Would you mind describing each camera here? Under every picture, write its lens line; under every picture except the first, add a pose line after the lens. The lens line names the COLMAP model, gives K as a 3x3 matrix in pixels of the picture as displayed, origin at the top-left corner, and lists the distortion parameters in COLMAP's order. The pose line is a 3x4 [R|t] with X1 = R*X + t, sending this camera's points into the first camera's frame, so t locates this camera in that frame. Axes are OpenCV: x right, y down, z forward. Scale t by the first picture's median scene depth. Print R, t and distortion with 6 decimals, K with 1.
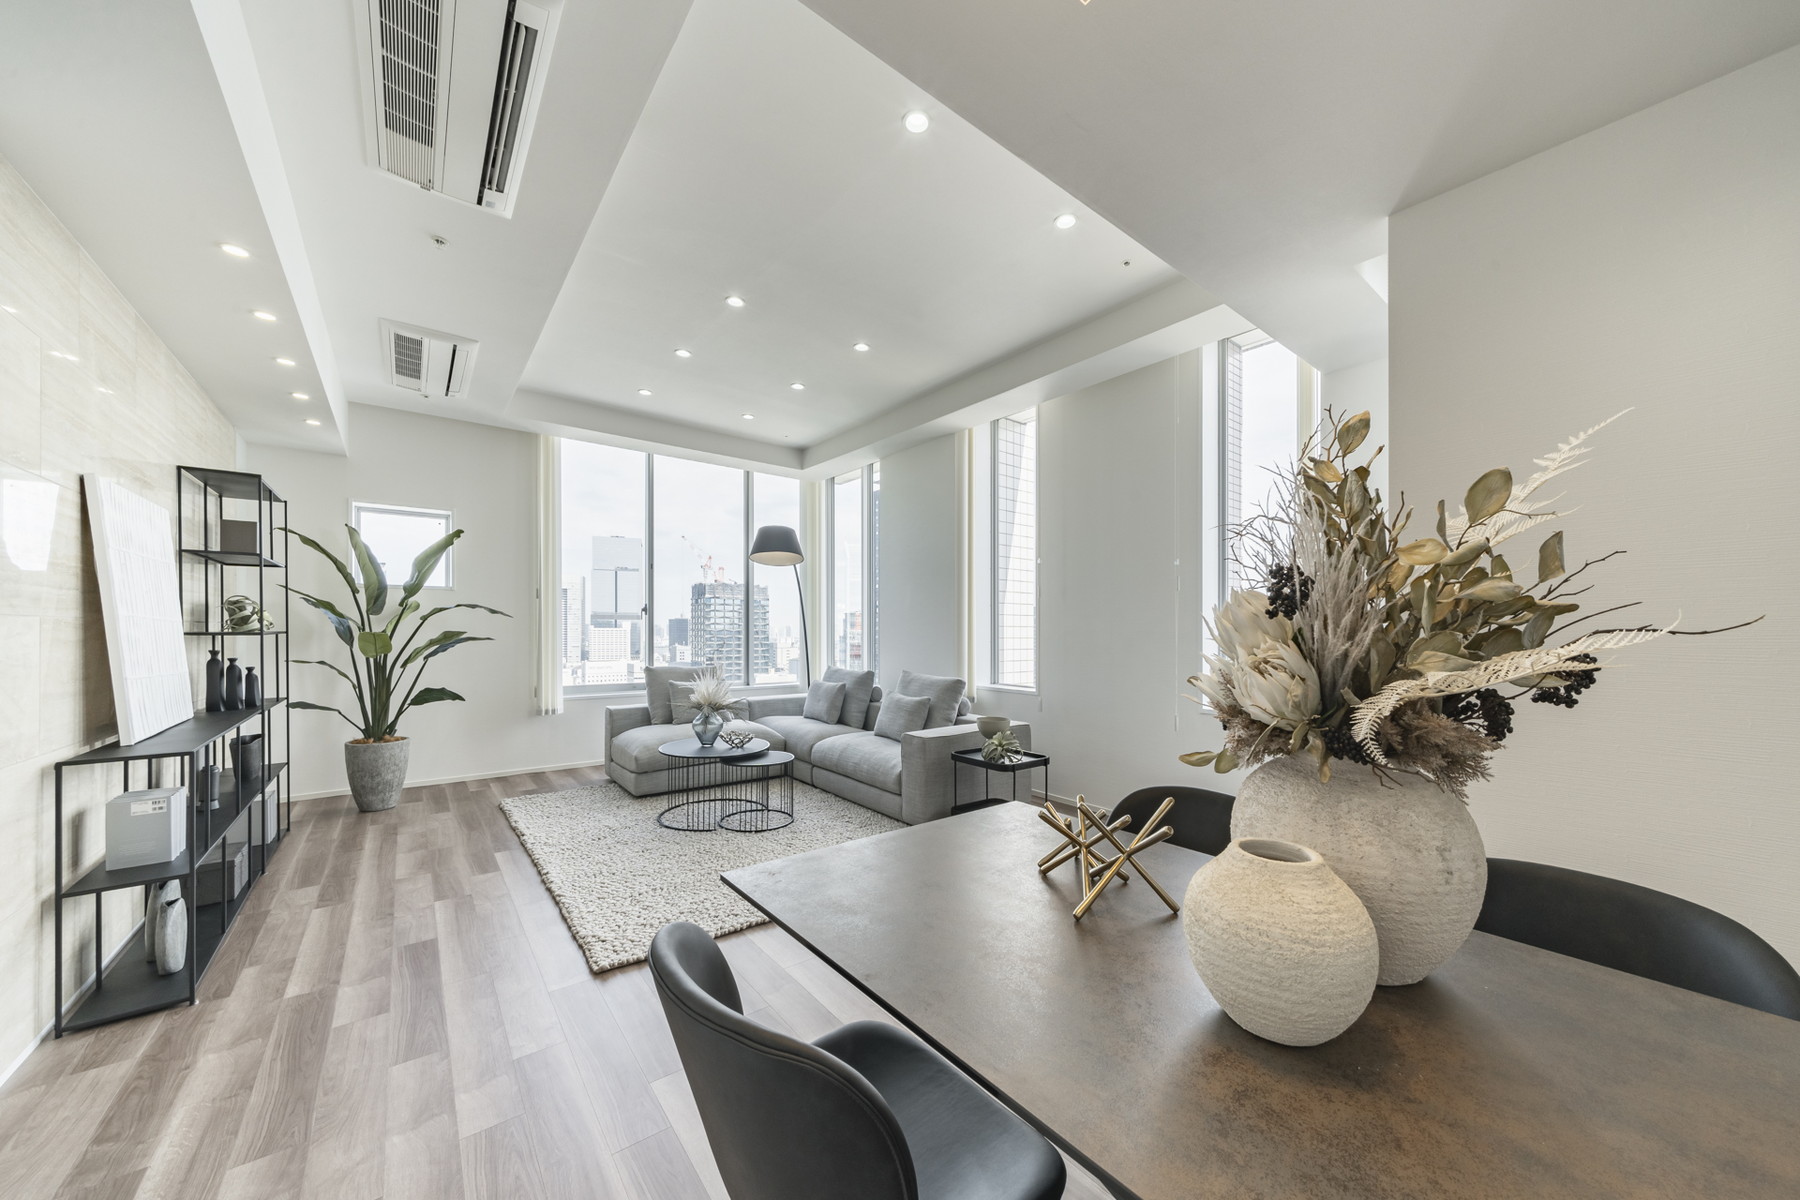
lens RADIAL K [[616.2, 0, 907.0], [0, 616.2, 638.7], [0, 0, 1]] dist [-0.000761, -0.000104]
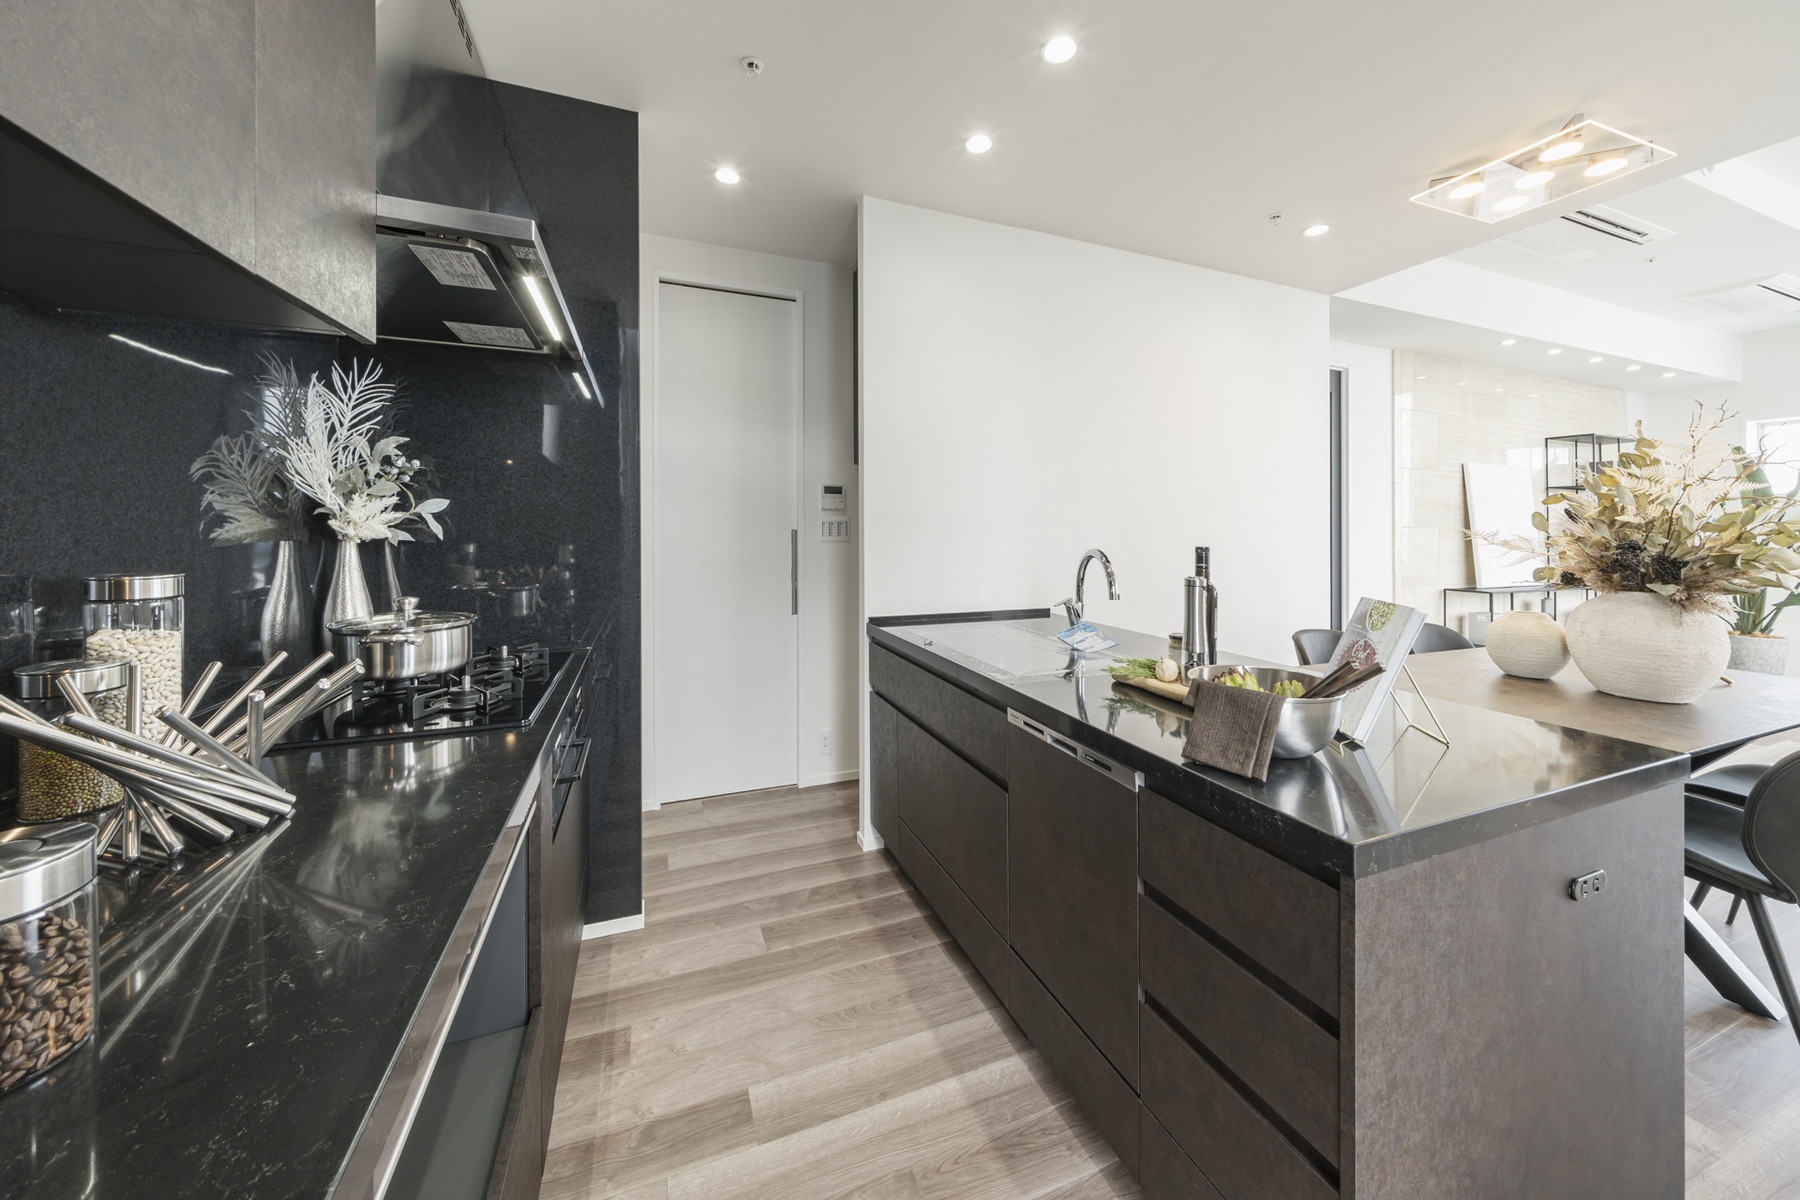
lens RADIAL K [[640.4, 0, 903.7], [0, 640.4, 545.8], [0, 0, 1]] dist [0.000291, 0.000001]
pose [[-0.286904, 0.011567, -0.957890, 0.790442], [-0.017813, 0.999690, 0.017408, 0.014501], [0.957794, 0.022058, -0.286609, -0.143192]]
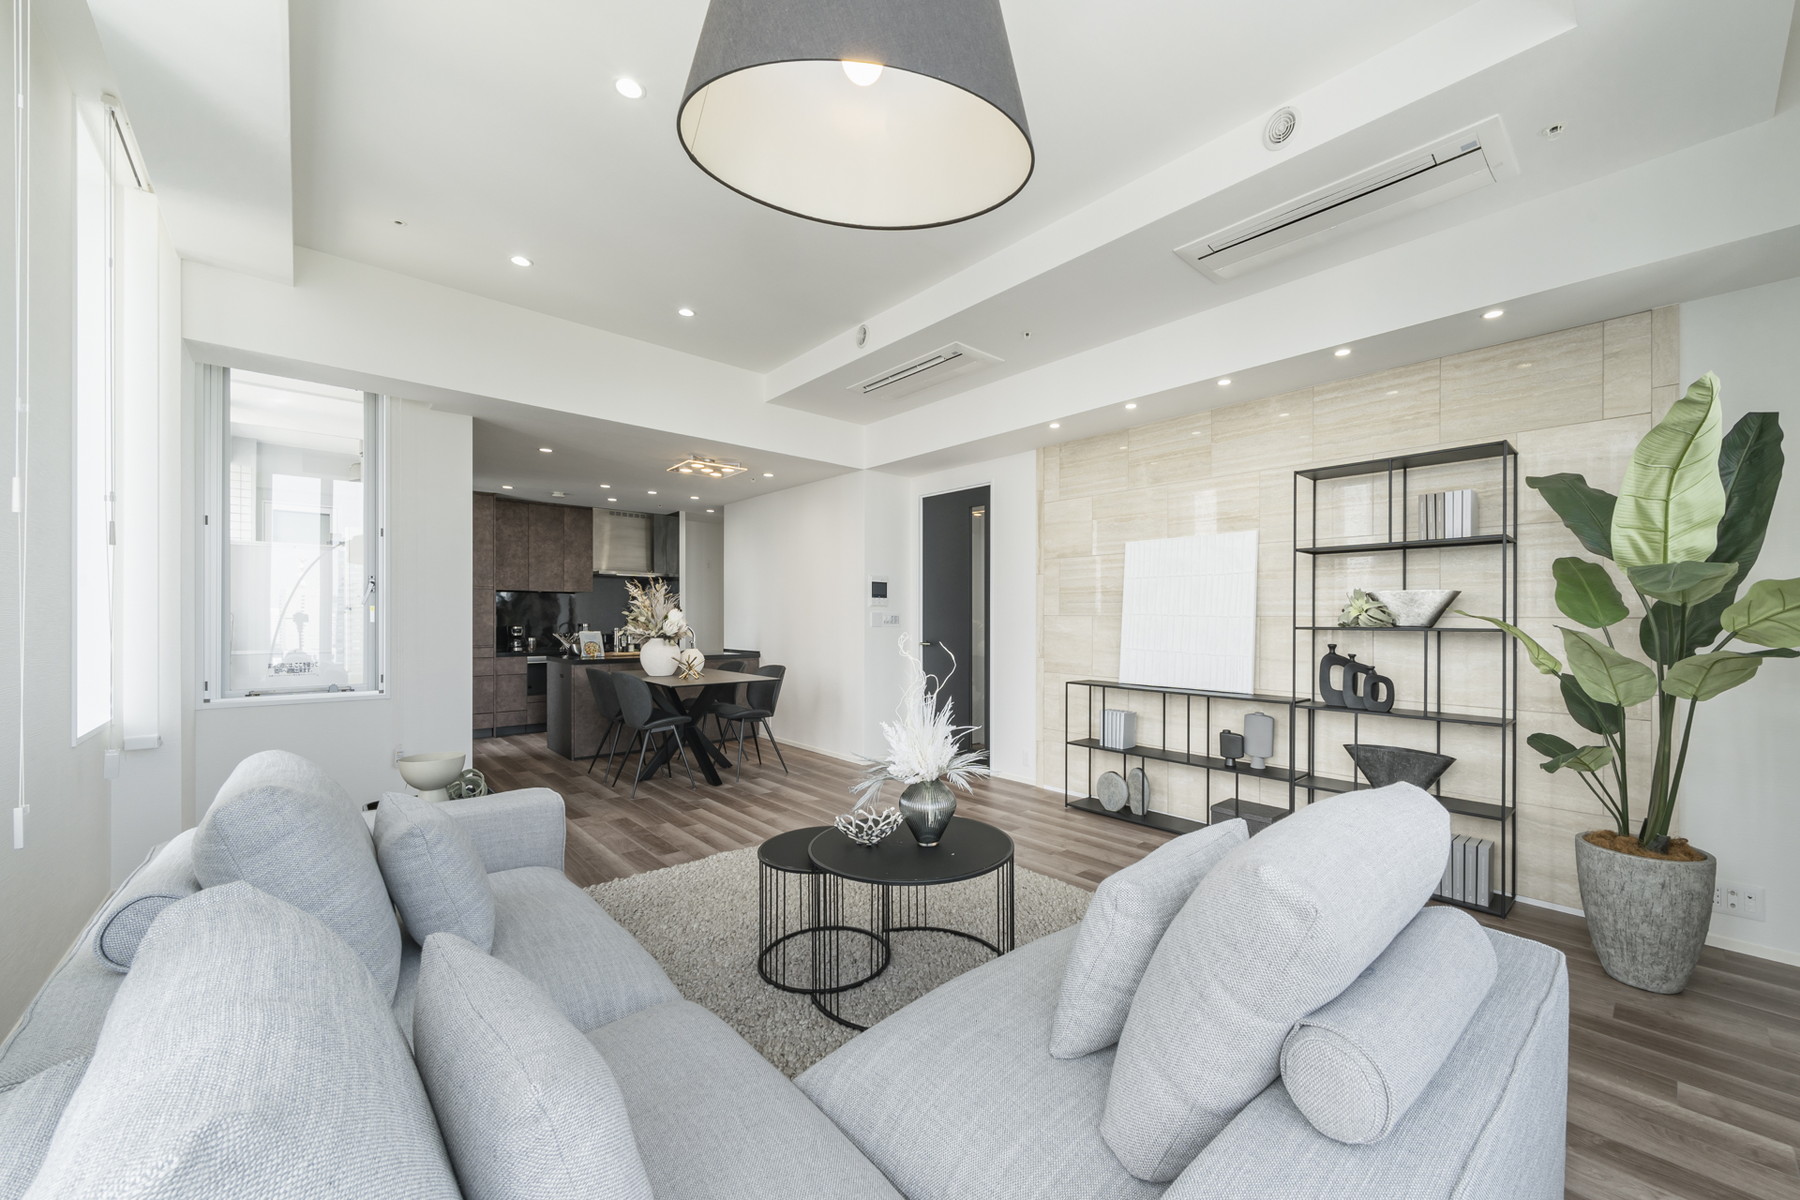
lens RADIAL K [[686.1, 0, 939.2], [0, 686.1, 624.4], [0, 0, 1]] dist [0.000206, 0.000005]
pose [[-0.997843, -0.009361, -0.064972, -0.320932], [-0.010810, 0.999700, 0.021984, -0.024973], [0.064747, 0.022638, -0.997645, 1.712974]]
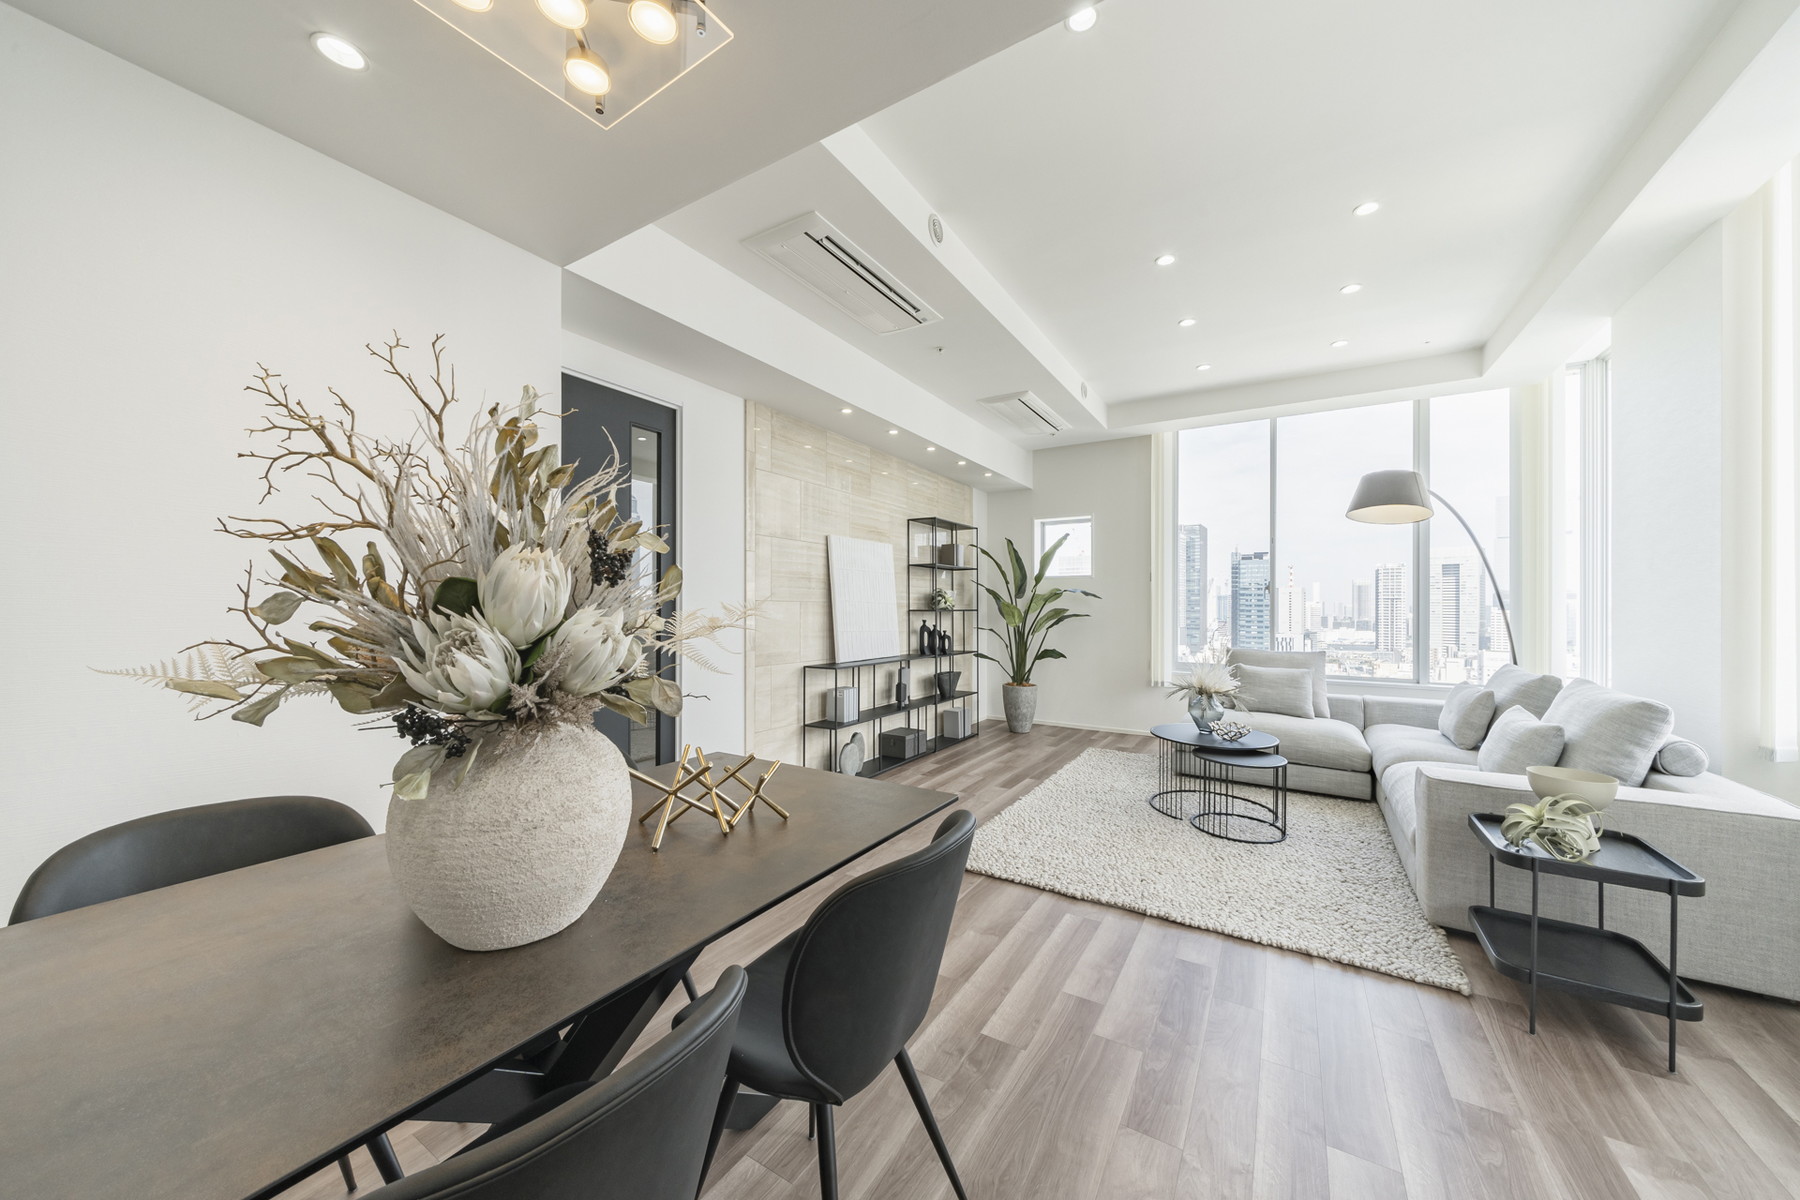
lens RADIAL K [[623.2, 0, 908.7], [0, 623.2, 608.3], [0, 0, 1]] dist [0.000321, 0.000050]
pose [[0.336564, -0.002891, -0.941656, 0.448097], [-0.016332, 0.999827, -0.008907, 0.002863], [0.941519, 0.018377, 0.336458, 0.282606]]
